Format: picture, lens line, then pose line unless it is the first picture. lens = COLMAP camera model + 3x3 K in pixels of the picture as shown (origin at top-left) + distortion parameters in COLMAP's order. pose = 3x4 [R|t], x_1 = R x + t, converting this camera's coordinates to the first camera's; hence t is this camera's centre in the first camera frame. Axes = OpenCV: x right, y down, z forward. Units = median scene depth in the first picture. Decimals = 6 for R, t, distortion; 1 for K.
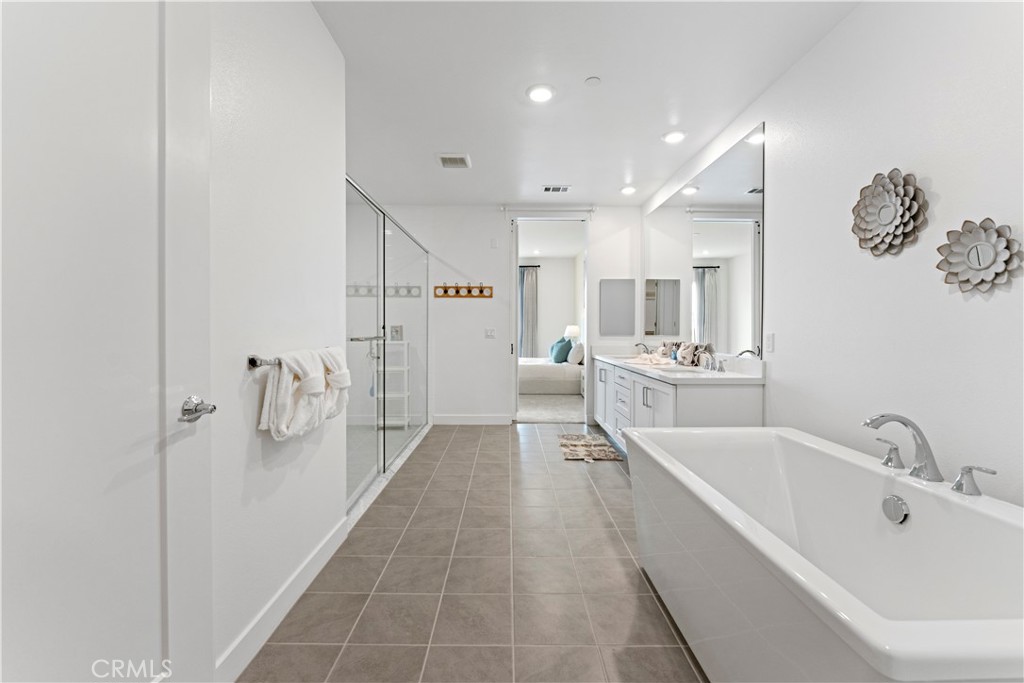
lens RADIAL K [[420.7, 0, 511.9], [0, 420.7, 332.7], [0, 0, 1]] dist [0.000323, -0.002557]
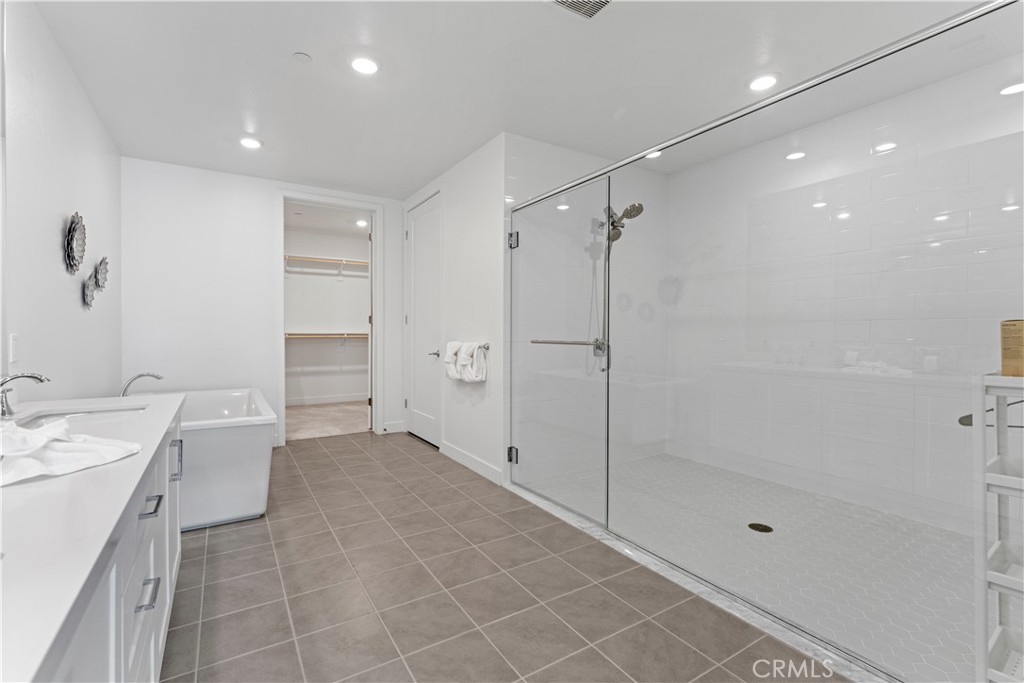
lens RADIAL K [[438.9, 0, 507.9], [0, 438.9, 337.0], [0, 0, 1]] dist [-0.009596, 0.001074]
pose [[-0.841925, -0.002070, -0.539591, 0.295890], [-0.014230, 0.999730, 0.018367, -0.018362], [0.539408, 0.023142, -0.841727, 1.846894]]
